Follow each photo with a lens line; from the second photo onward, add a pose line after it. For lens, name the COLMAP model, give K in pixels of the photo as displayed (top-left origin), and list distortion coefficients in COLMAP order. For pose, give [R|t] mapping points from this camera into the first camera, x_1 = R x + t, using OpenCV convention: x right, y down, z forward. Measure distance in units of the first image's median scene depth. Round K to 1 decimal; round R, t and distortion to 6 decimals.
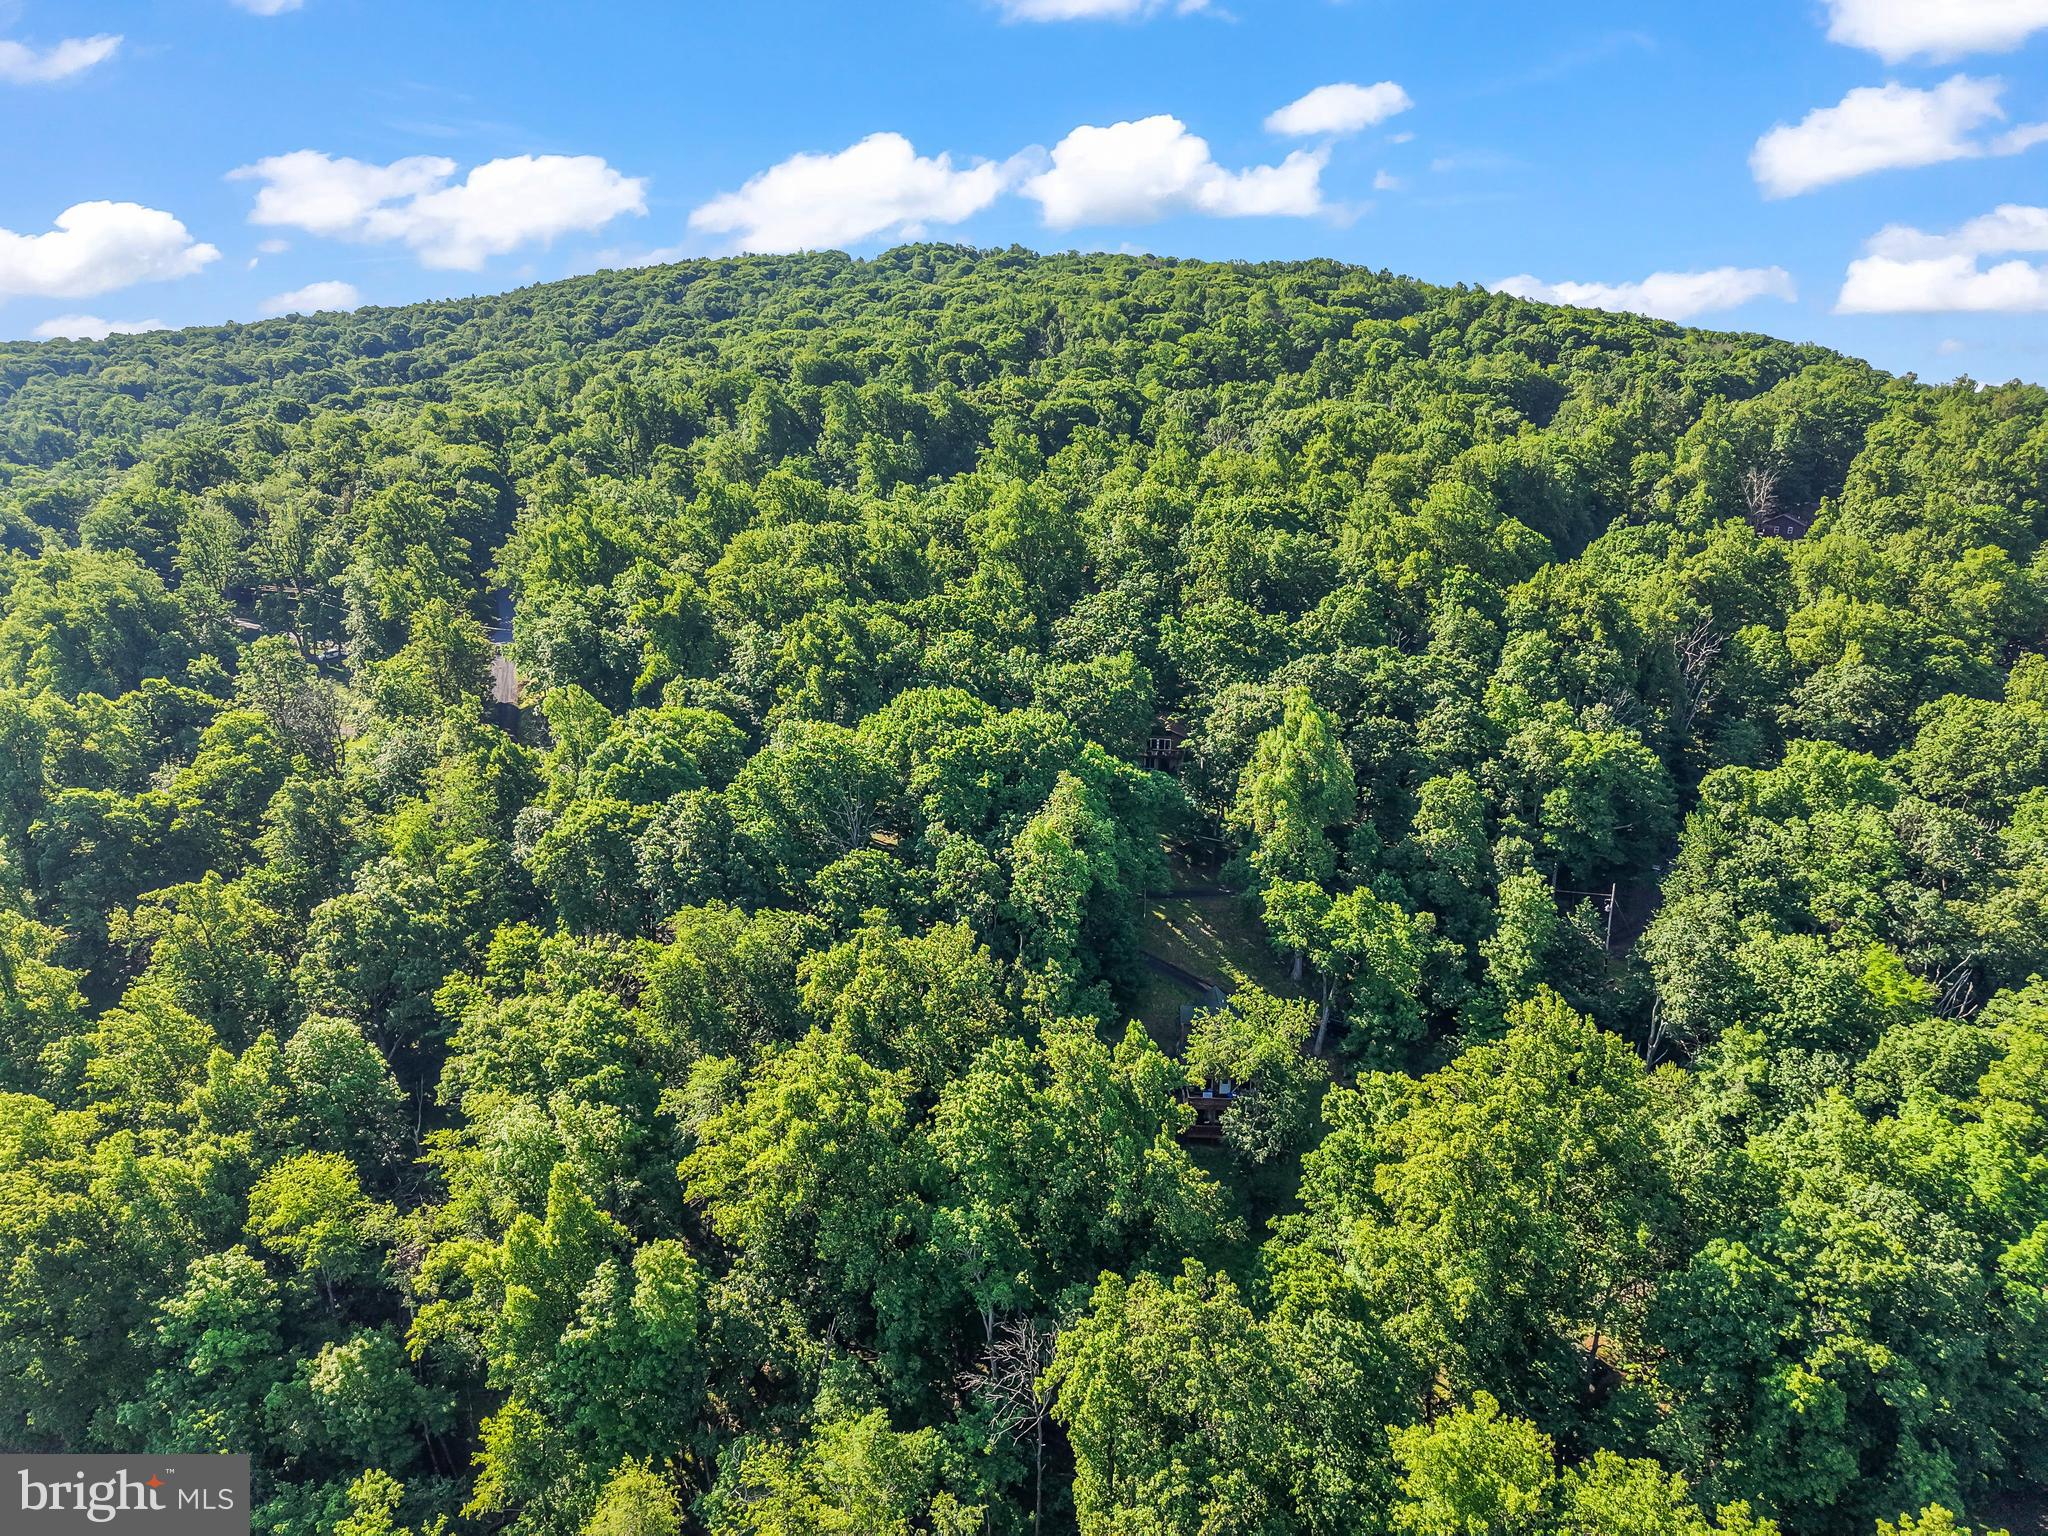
lens RADIAL K [[1375.1, 0, 1015.8], [0, 1375.1, 769.4], [0, 0, 1]] dist [0.018618, -0.014812]
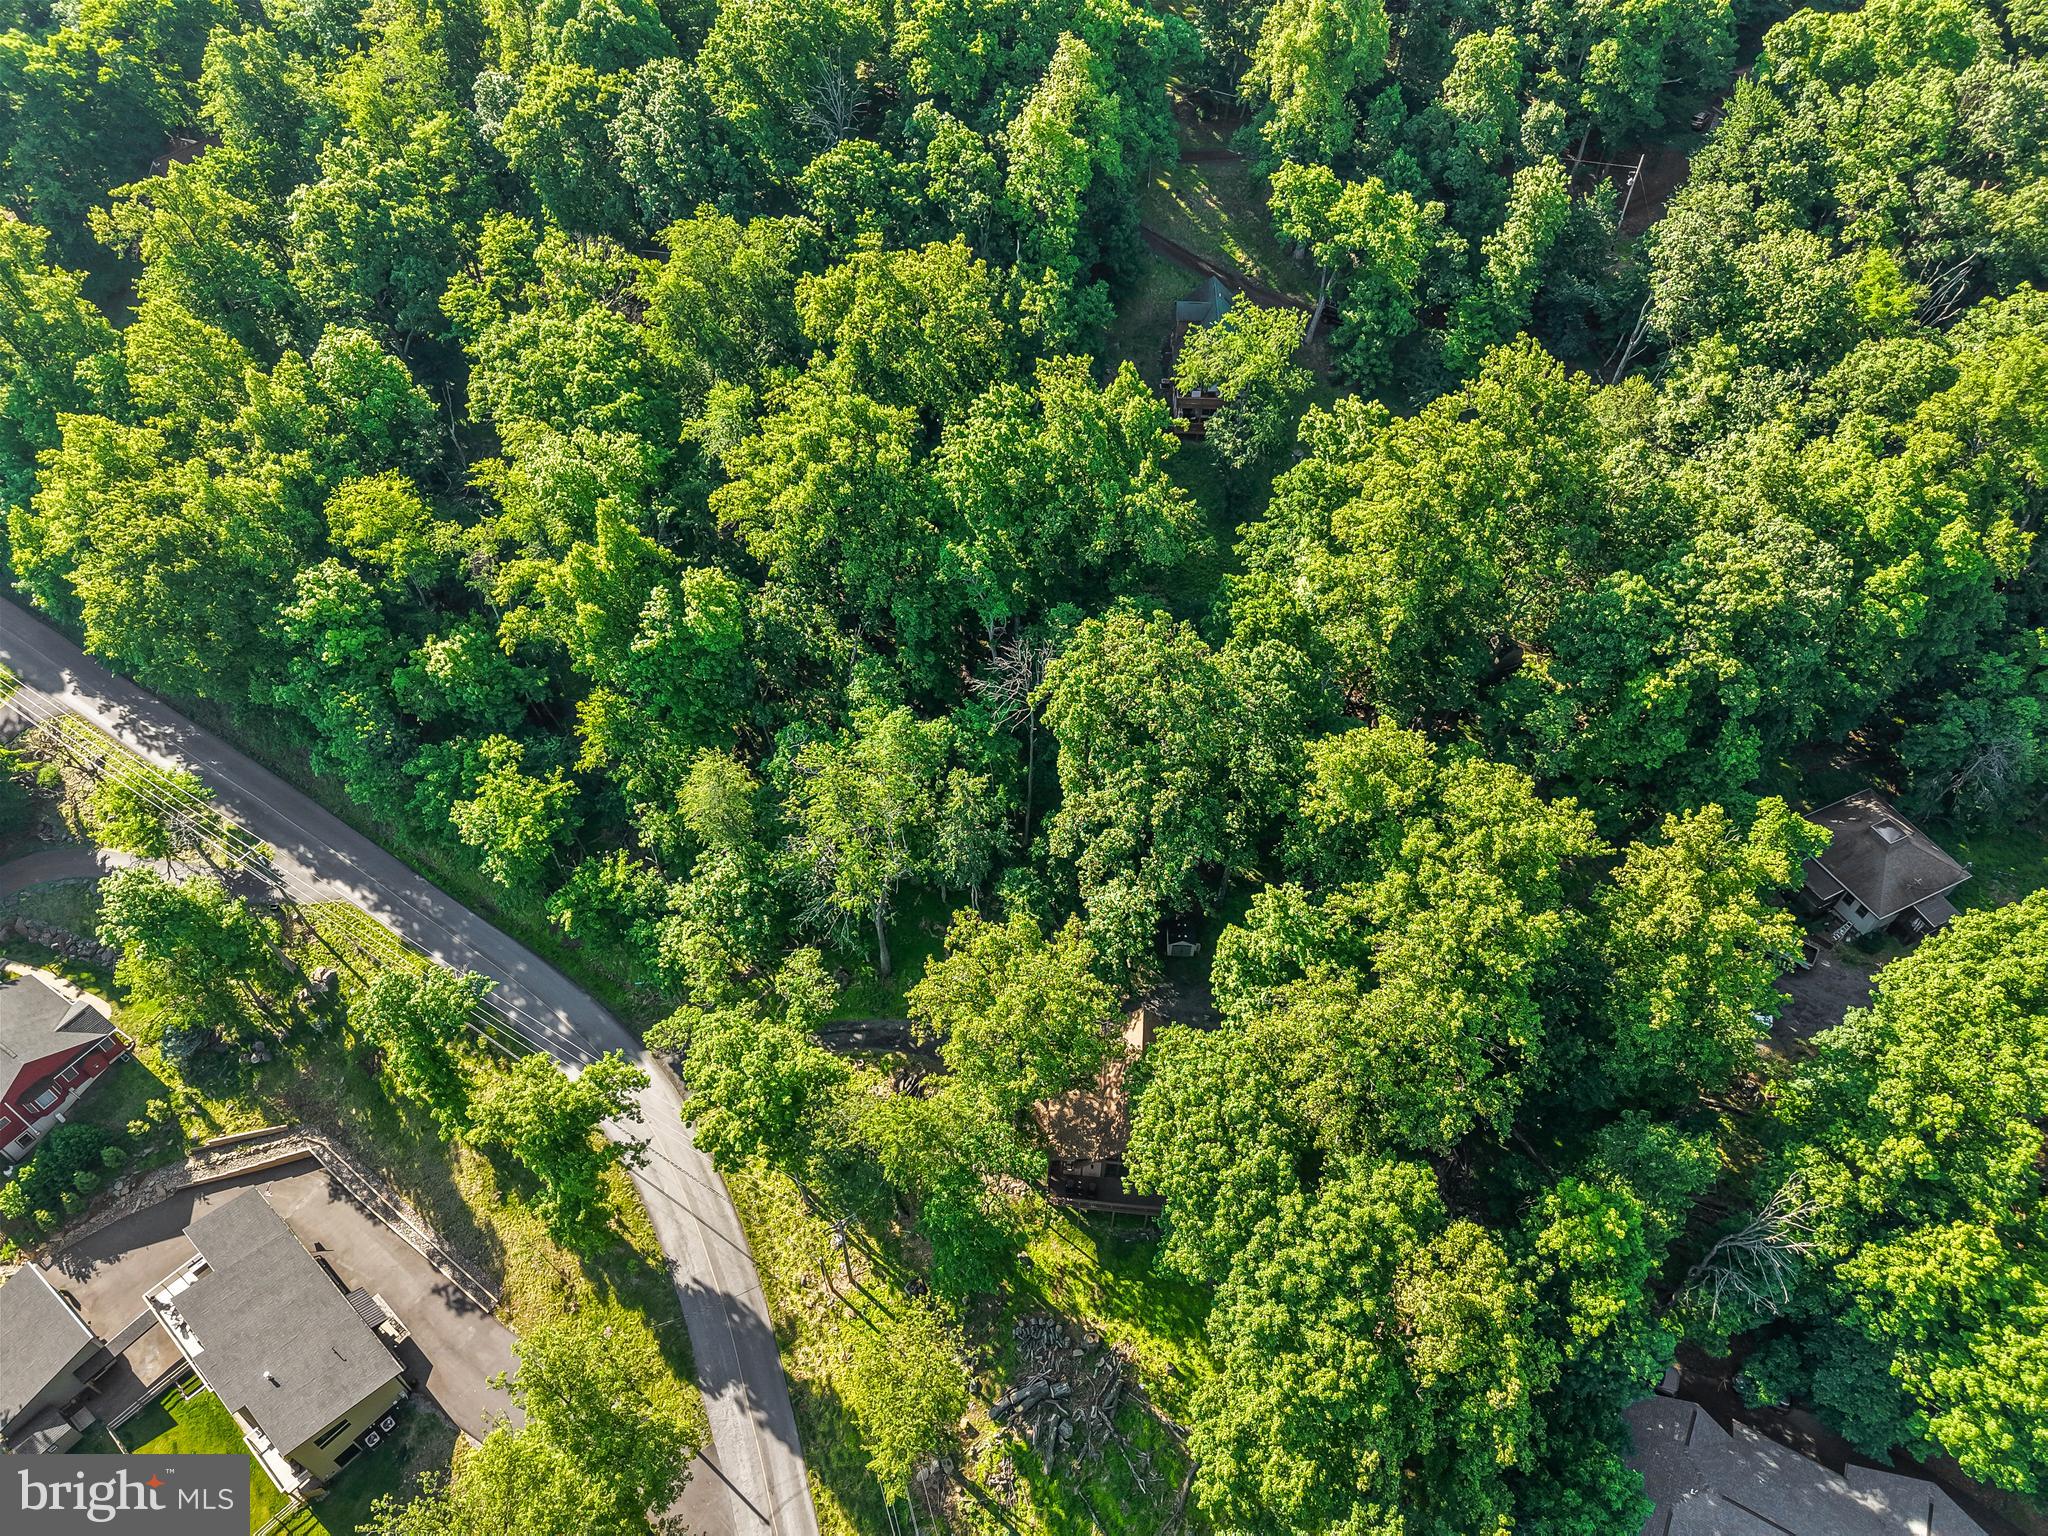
lens RADIAL K [[1375.1, 0, 1015.8], [0, 1375.1, 769.4], [0, 0, 1]] dist [0.018618, -0.014812]
pose [[0.999995, -0.001070, -0.003080, 0.005170], [0.002614, 0.827915, 0.560848, -0.133136], [0.001950, -0.560853, 0.827913, -0.034686]]
